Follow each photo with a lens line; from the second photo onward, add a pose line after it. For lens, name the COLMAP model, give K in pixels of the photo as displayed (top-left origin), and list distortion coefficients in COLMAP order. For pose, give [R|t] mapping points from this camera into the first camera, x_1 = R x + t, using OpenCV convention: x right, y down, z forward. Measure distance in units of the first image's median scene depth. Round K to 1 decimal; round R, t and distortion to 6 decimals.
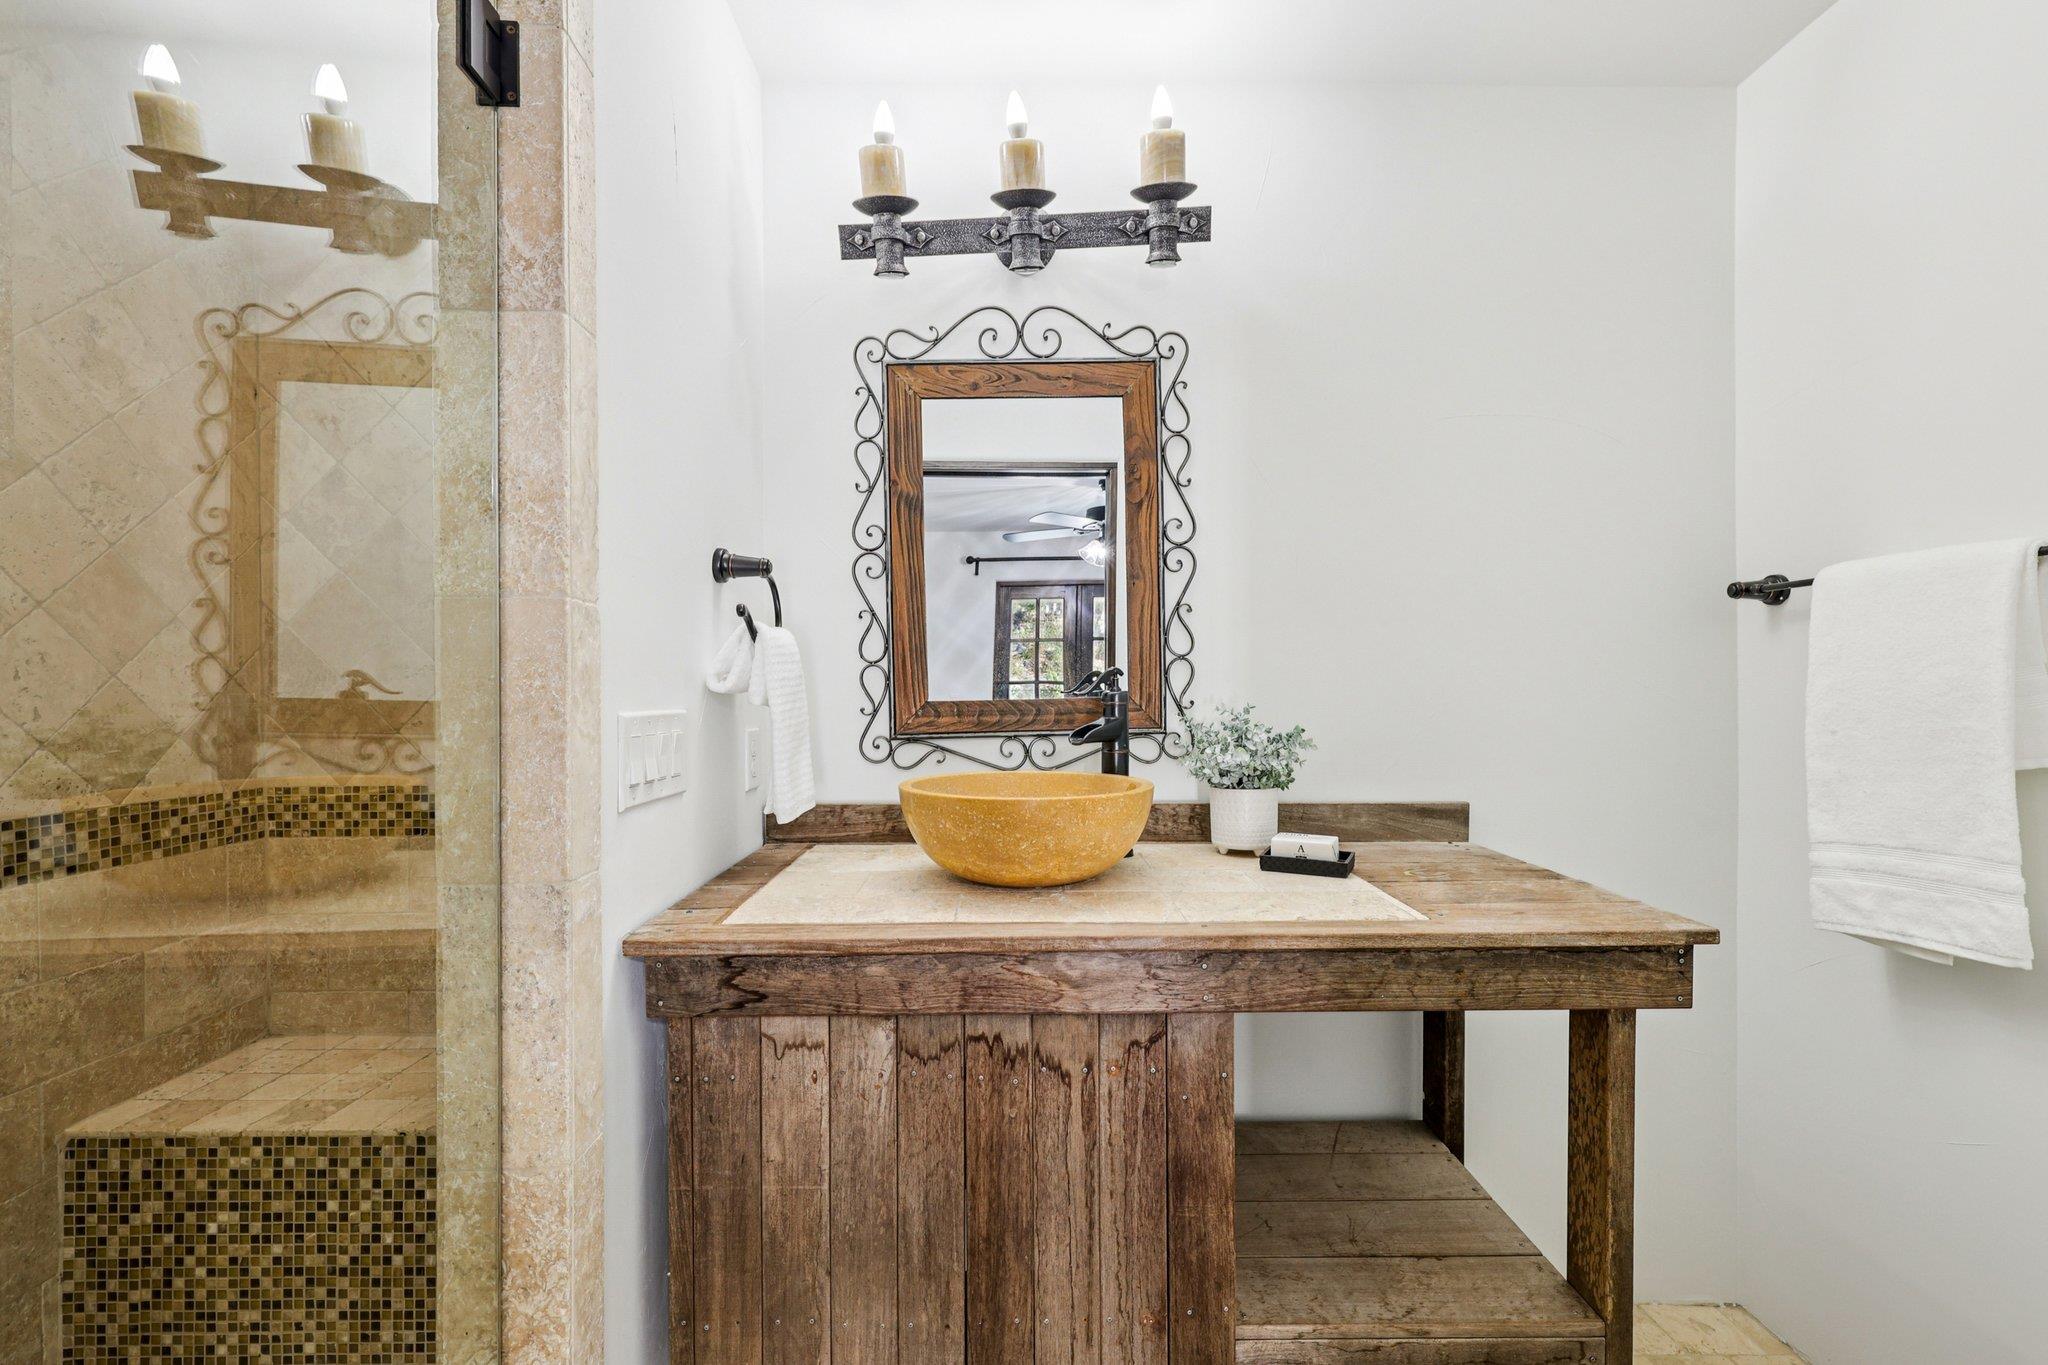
lens RADIAL K [[870.8, 0, 1026.4], [0, 870.8, 690.2], [0, 0, 1]] dist [0.000696, 0.000245]
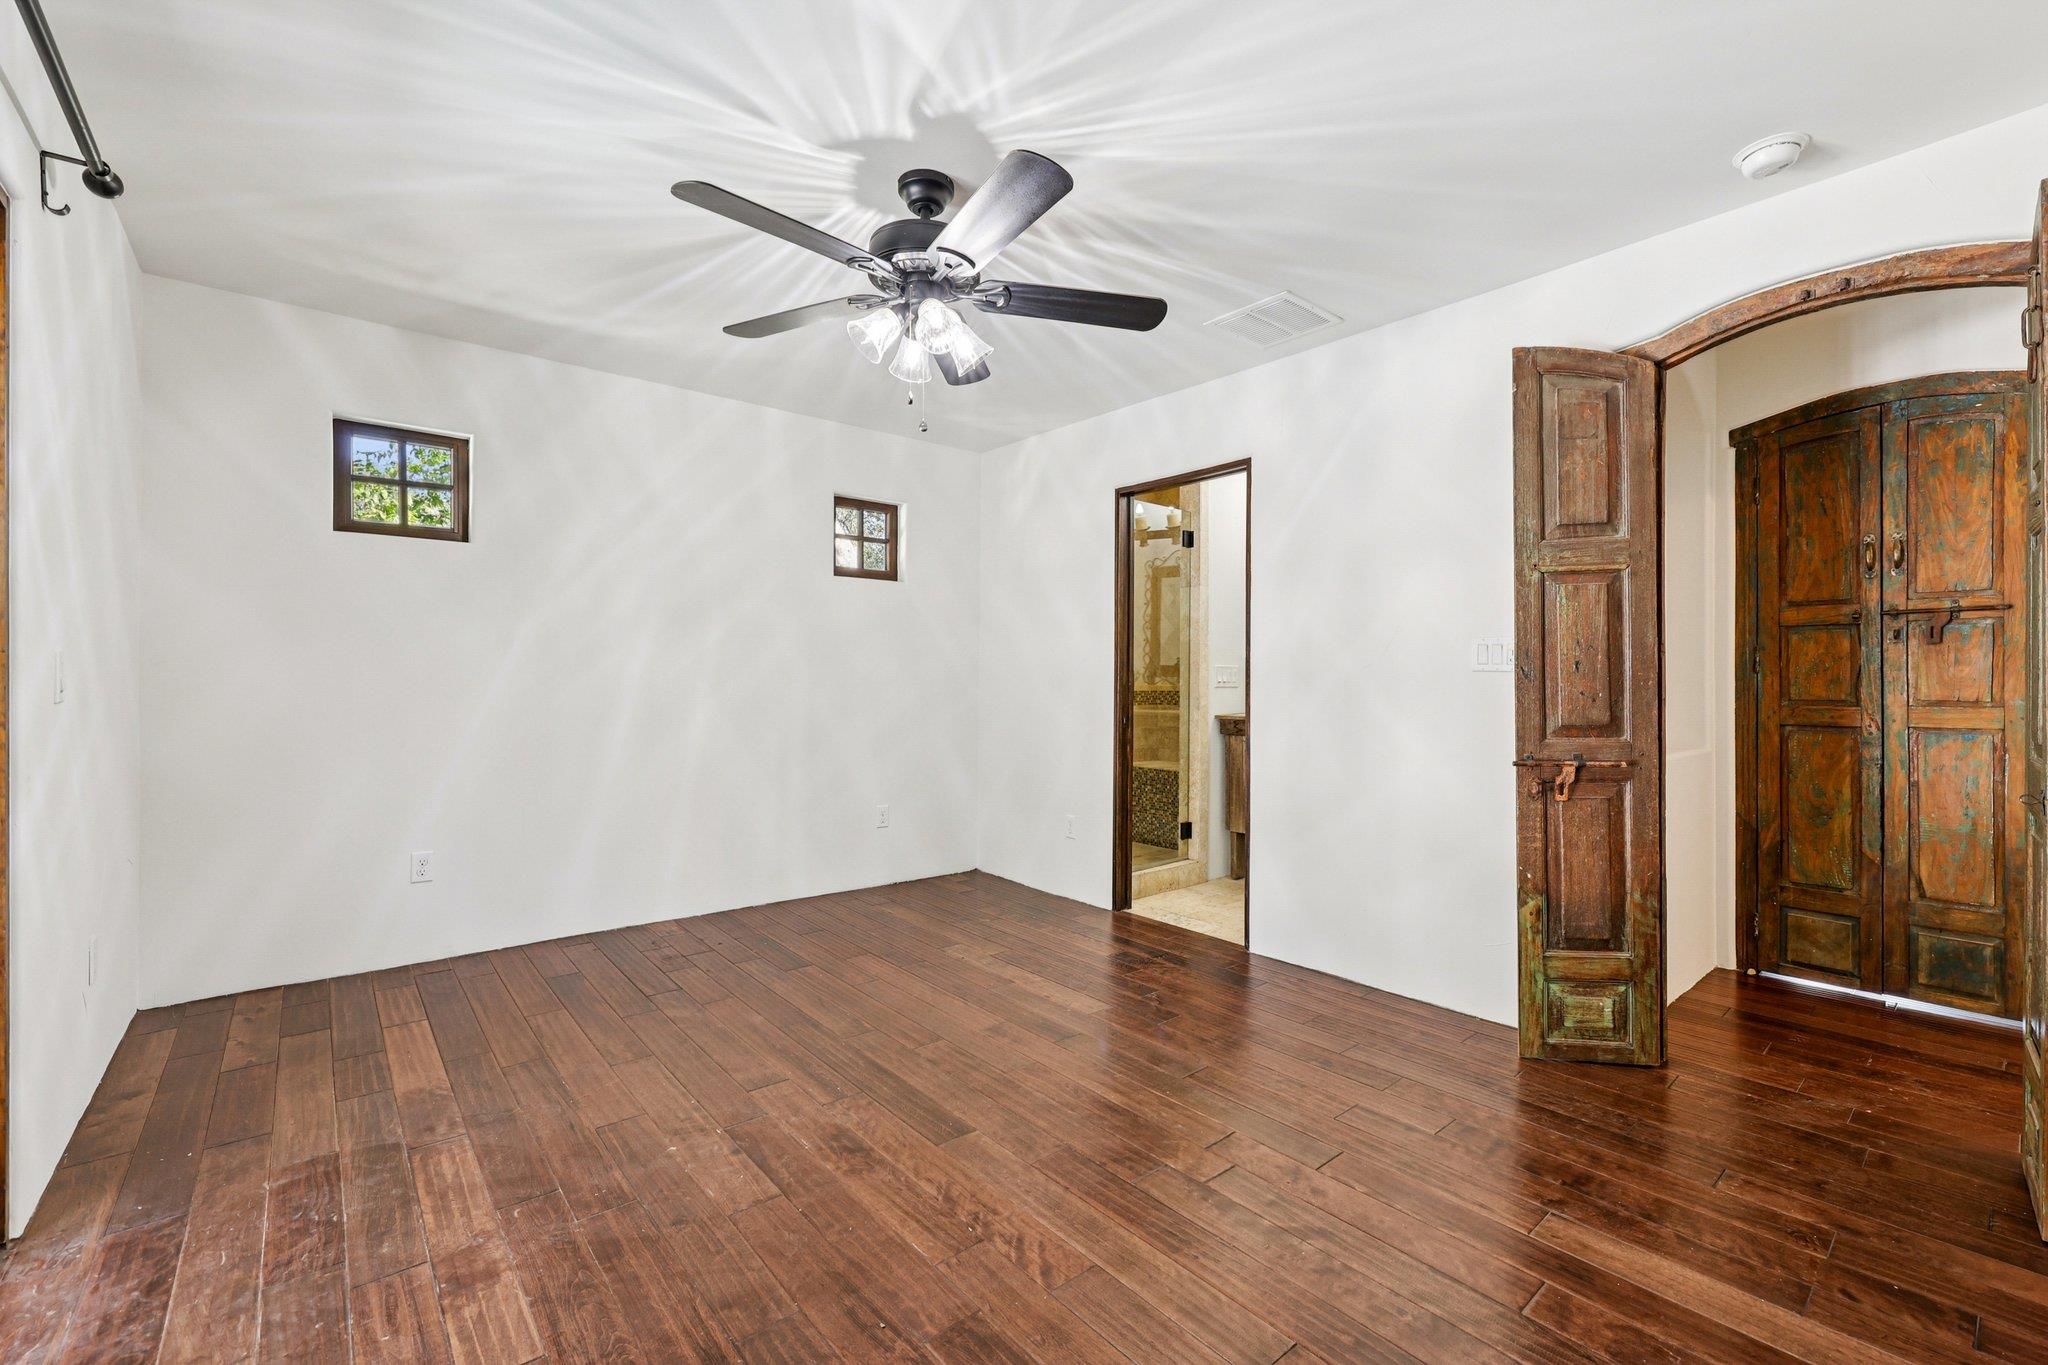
lens RADIAL K [[870.8, 0, 1024.4], [0, 870.8, 676.9], [0, 0, 1]] dist [0.000696, 0.000245]
pose [[0.636465, 0.006166, -0.771281, 1.640985], [-0.008525, 0.999963, 0.000959, 0.062200], [0.771258, 0.005965, 0.636494, -1.814113]]
